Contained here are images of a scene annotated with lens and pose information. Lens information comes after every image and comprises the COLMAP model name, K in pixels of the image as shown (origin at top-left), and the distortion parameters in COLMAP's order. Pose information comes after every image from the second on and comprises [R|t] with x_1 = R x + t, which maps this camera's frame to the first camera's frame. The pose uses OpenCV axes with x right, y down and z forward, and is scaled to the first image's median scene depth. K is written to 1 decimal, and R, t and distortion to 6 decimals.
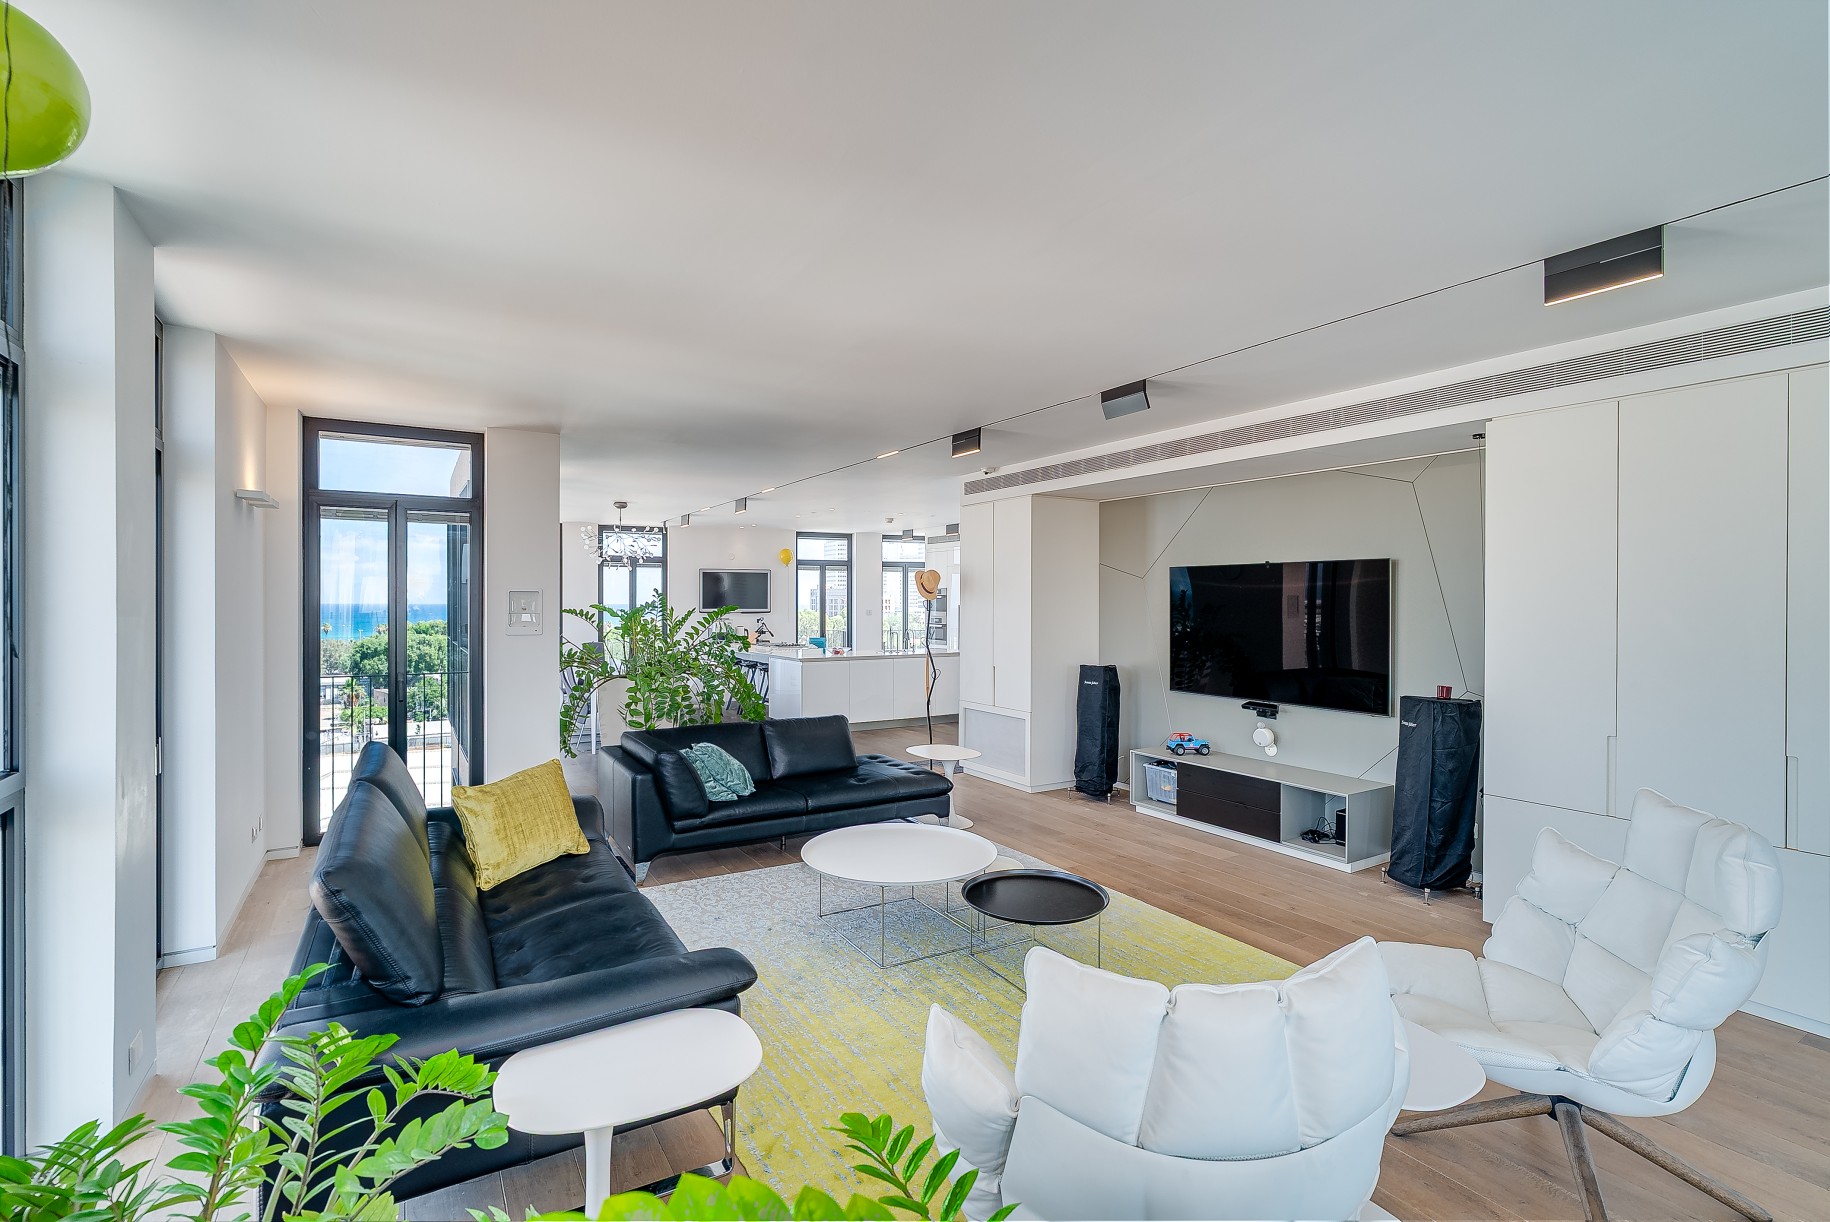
lens RADIAL K [[831.5, 0, 915.0], [0, 831.5, 611.0], [0, 0, 1]] dist [-0.001169, -0.000097]
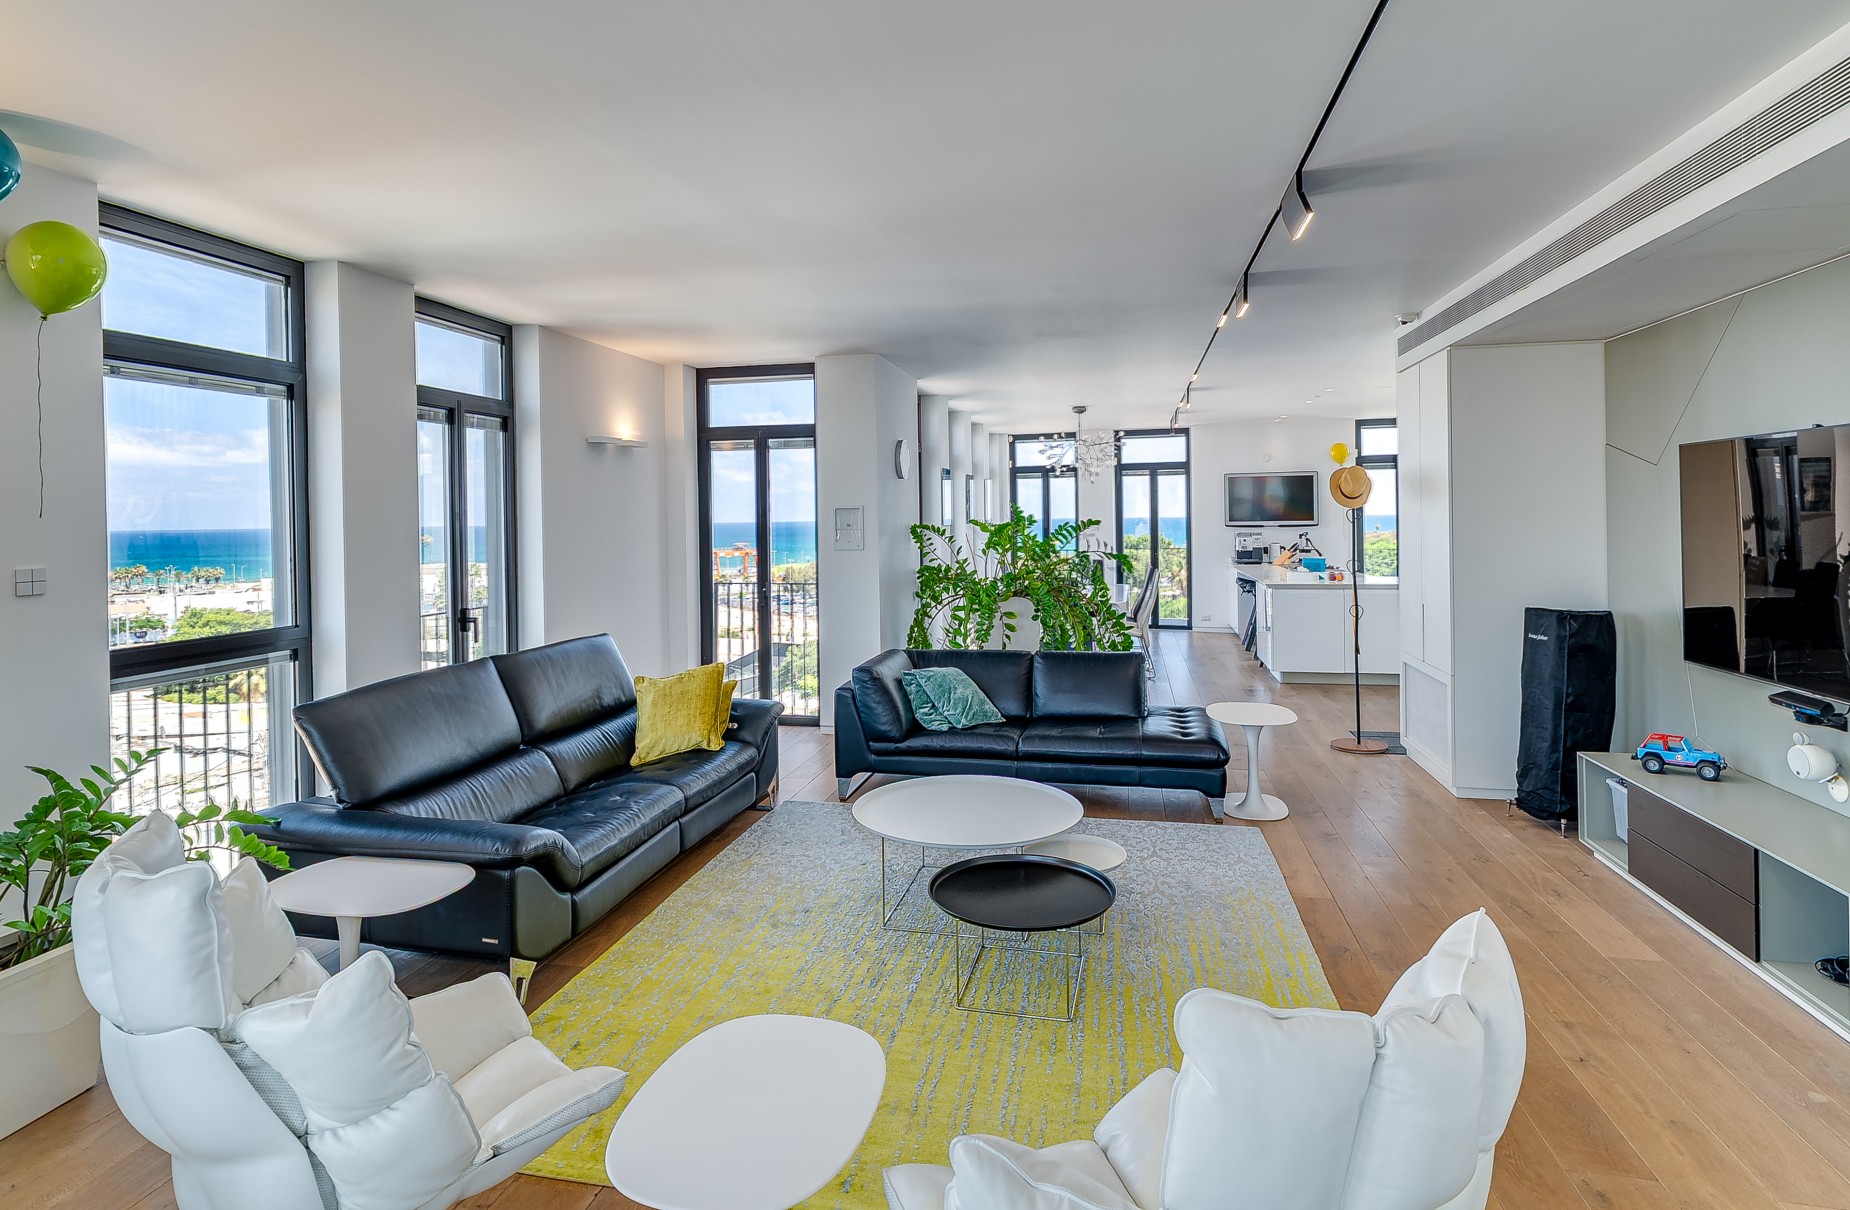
lens RADIAL K [[970.5, 0, 920.0], [0, 970.5, 527.3], [0, 0, 1]] dist [0.001653, 0.001039]
pose [[0.722024, -0.004031, -0.691856, 0.400730], [0.006755, 0.999976, 0.001223, -0.000132], [0.691835, -0.005556, 0.722035, 0.158726]]
